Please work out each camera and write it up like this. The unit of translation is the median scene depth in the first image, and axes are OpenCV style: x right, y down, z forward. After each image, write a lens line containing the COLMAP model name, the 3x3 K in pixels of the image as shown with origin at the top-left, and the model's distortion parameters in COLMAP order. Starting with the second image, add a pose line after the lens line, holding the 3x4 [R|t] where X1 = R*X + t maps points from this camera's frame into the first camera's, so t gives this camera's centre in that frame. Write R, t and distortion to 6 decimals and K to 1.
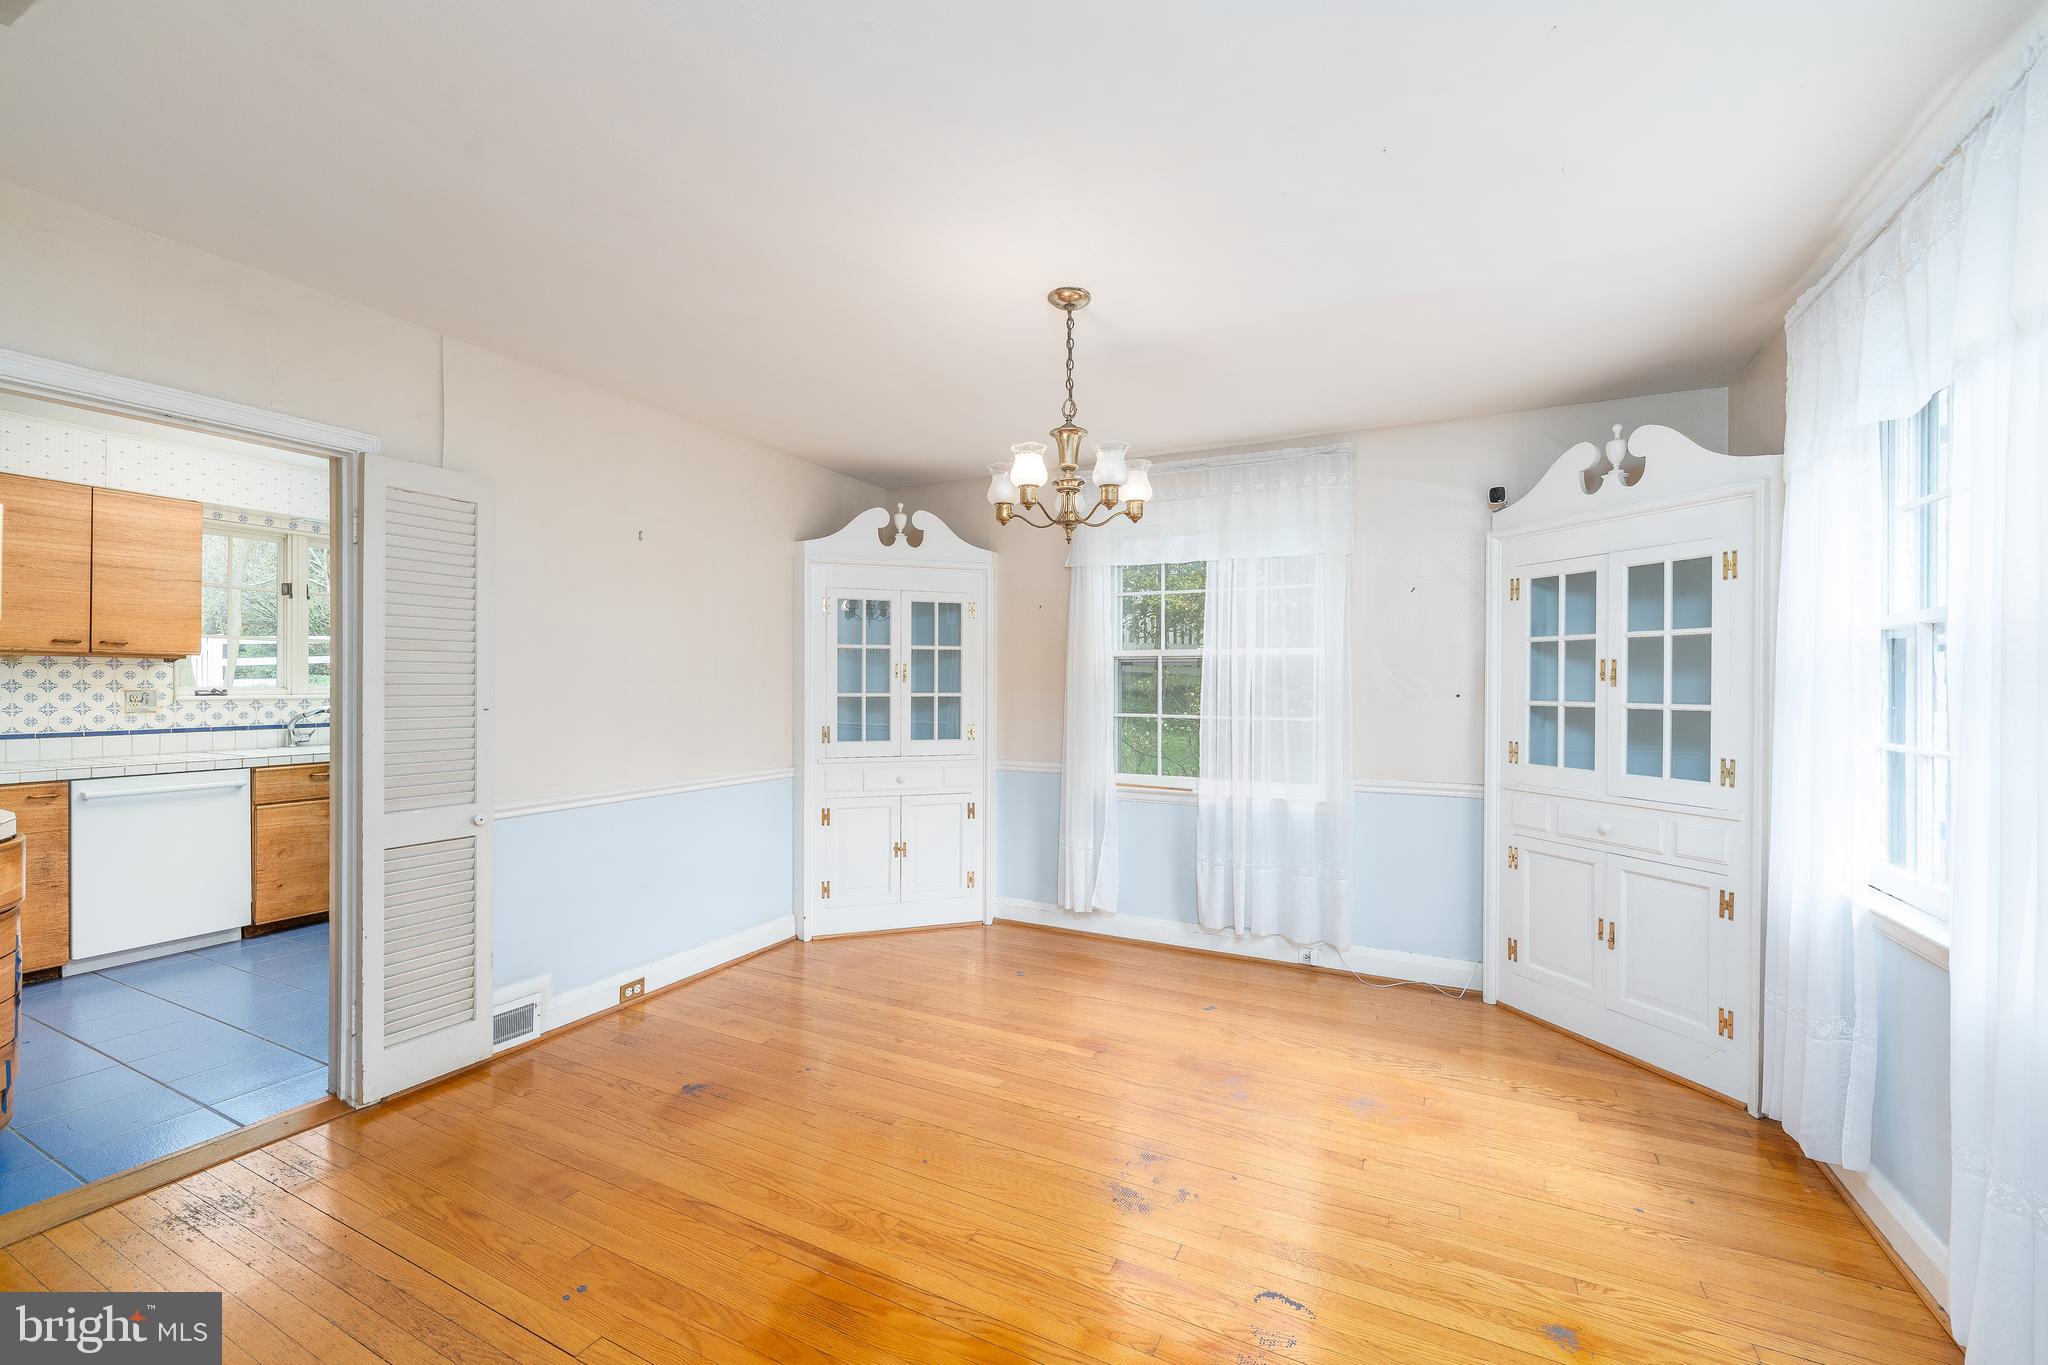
lens RADIAL K [[848.0, 0, 1026.9], [0, 848.0, 686.5], [0, 0, 1]] dist [-0.001165, 0.000942]
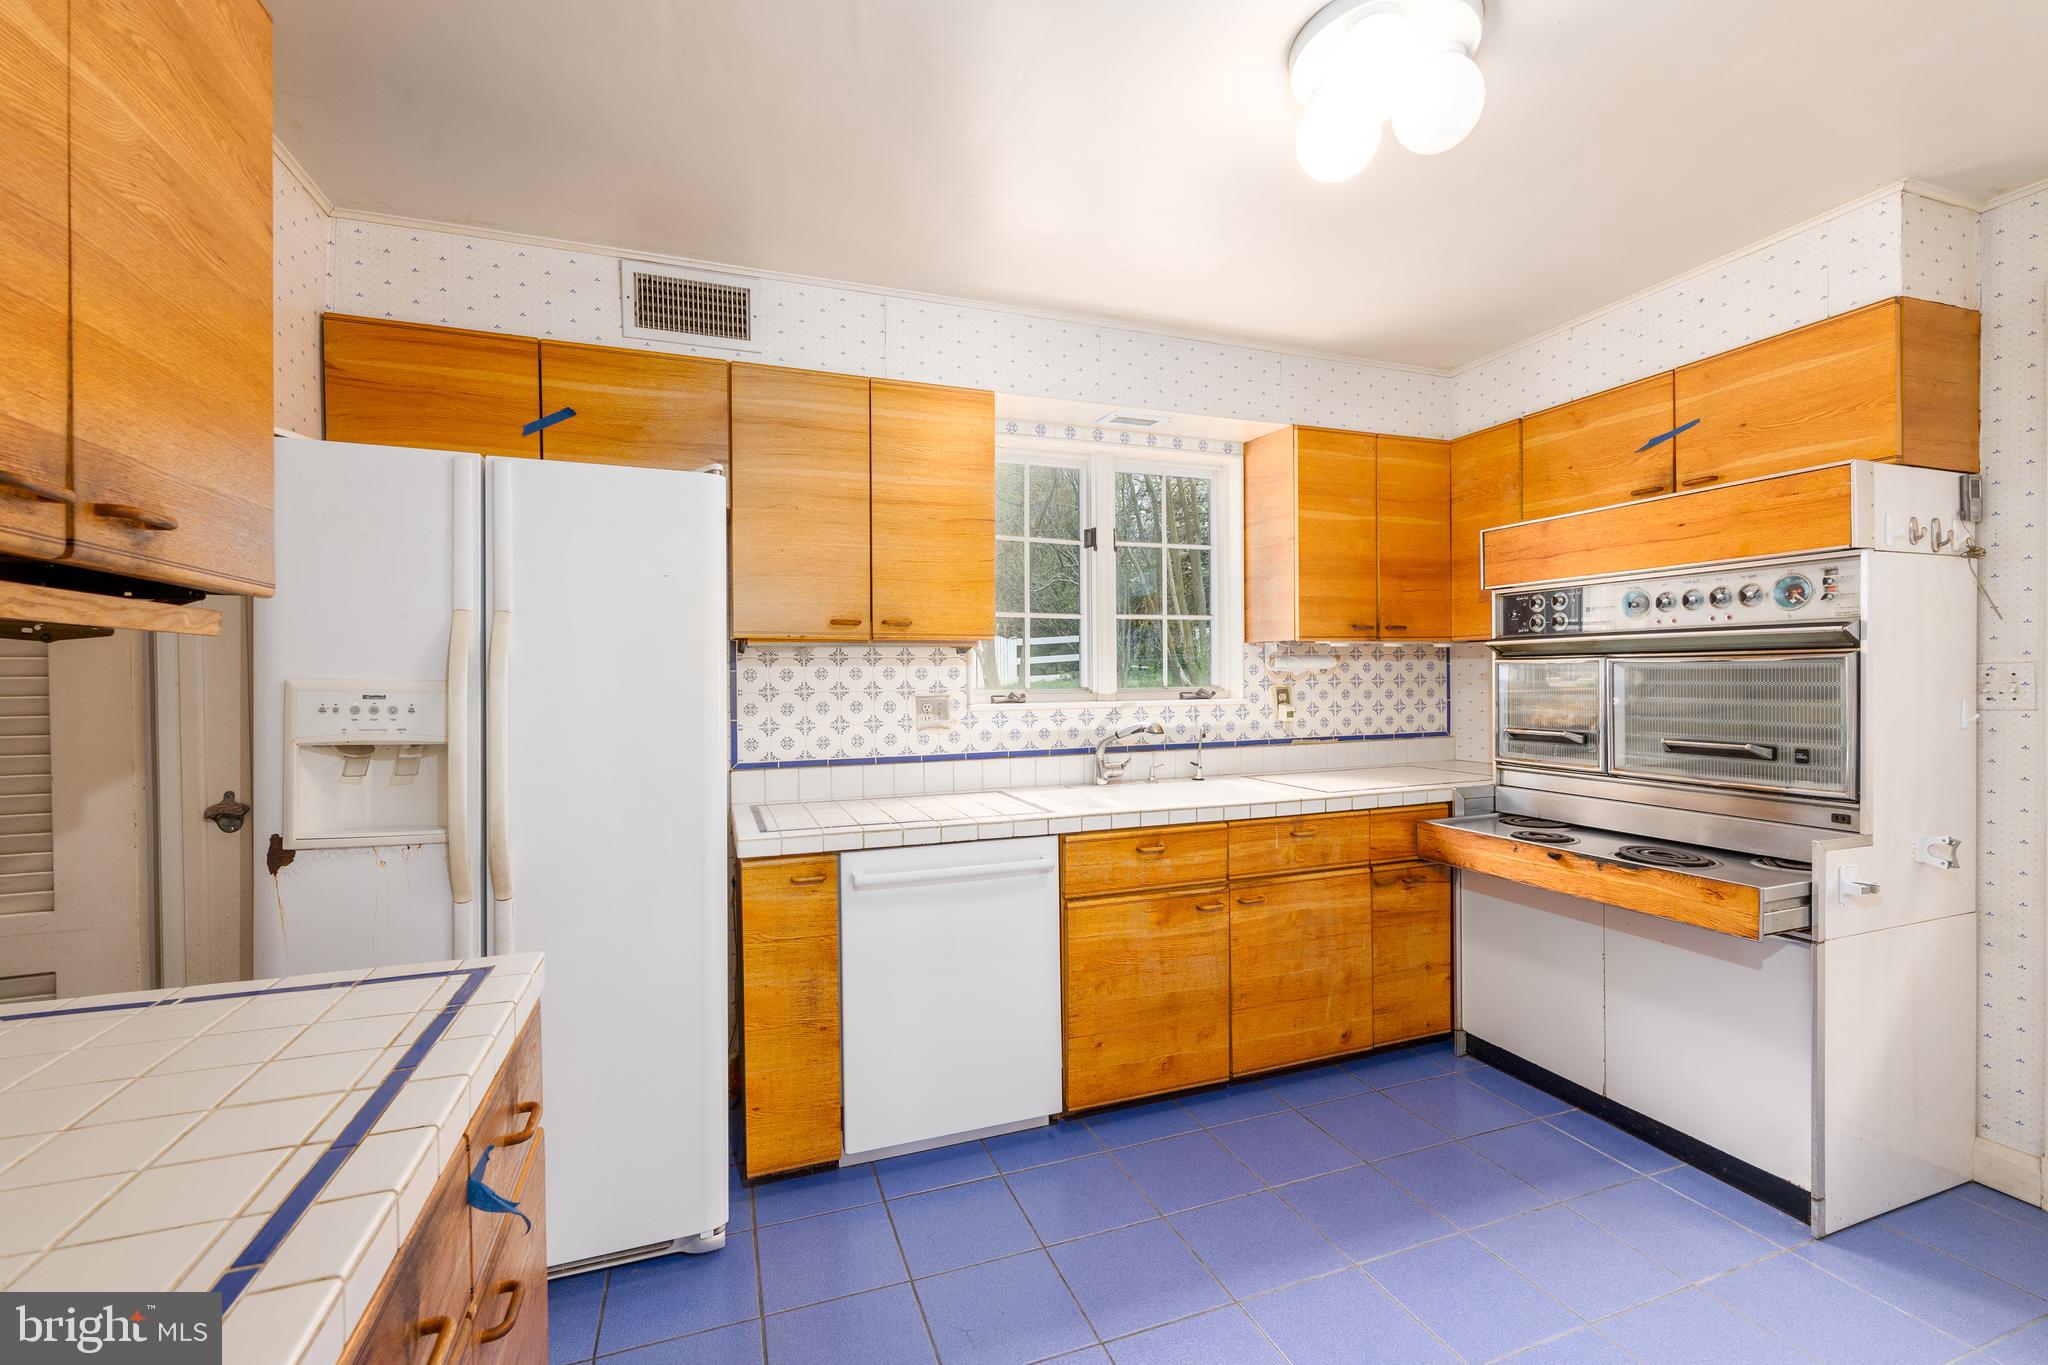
lens RADIAL K [[848.0, 0, 1026.9], [0, 848.0, 686.5], [0, 0, 1]] dist [-0.001165, 0.000942]
pose [[0.734405, -0.004142, -0.678699, -0.544638], [0.010106, 0.999937, 0.004832, -0.005952], [0.678636, -0.010407, 0.734401, 0.567894]]
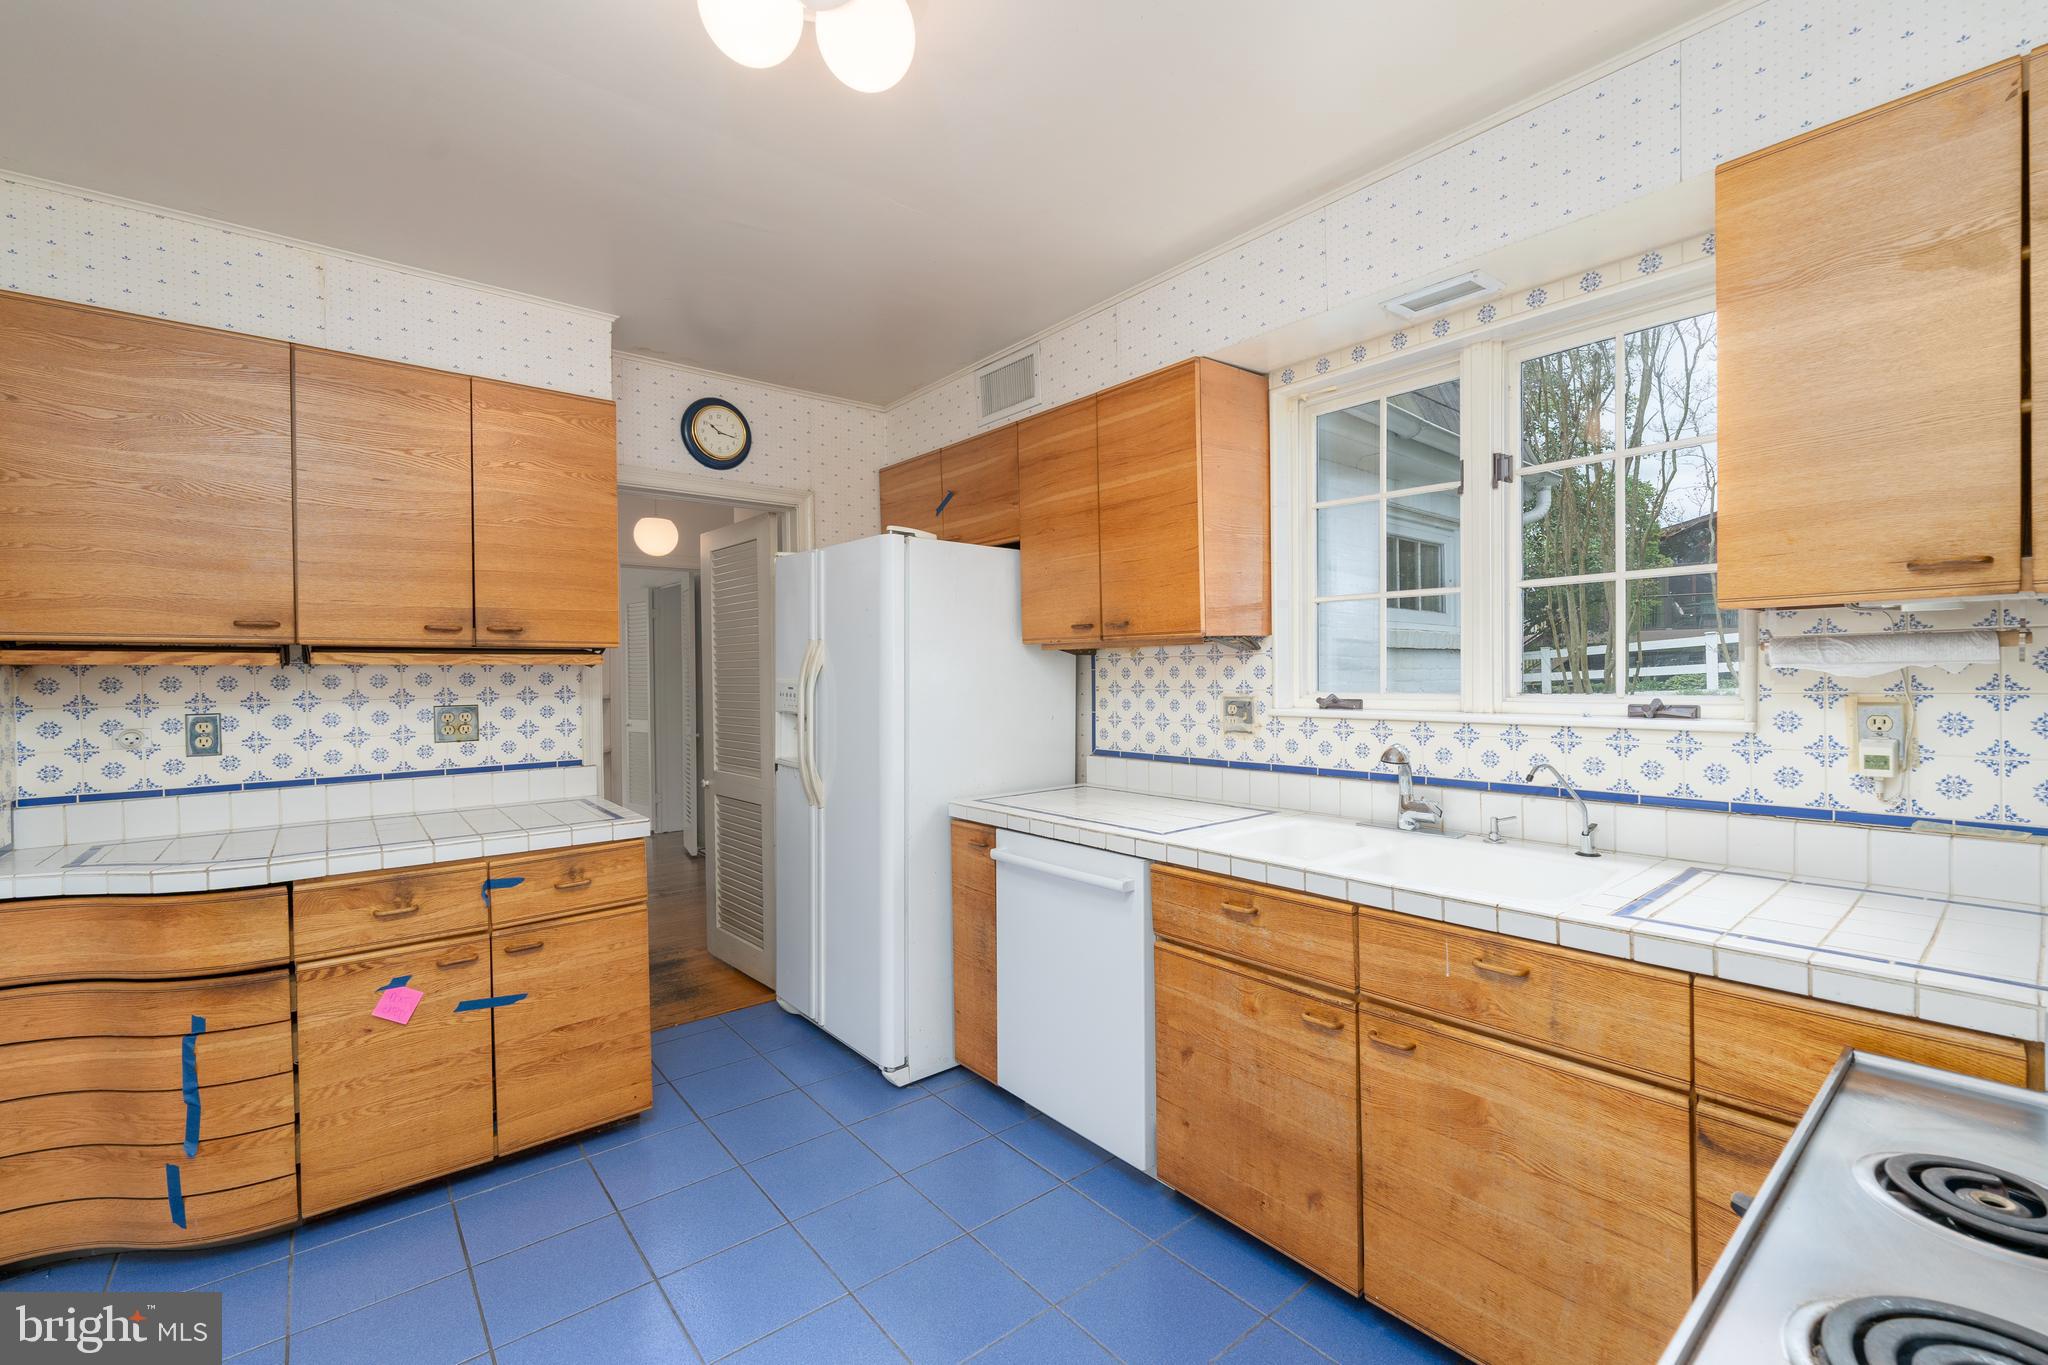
lens RADIAL K [[848.0, 0, 1026.9], [0, 848.0, 686.5], [0, 0, 1]] dist [-0.001165, 0.000942]
pose [[-0.384028, 0.014699, -0.923204, -0.429592], [0.005555, 0.999892, 0.013610, -0.012632], [0.923305, 0.000098, -0.384068, 1.118064]]
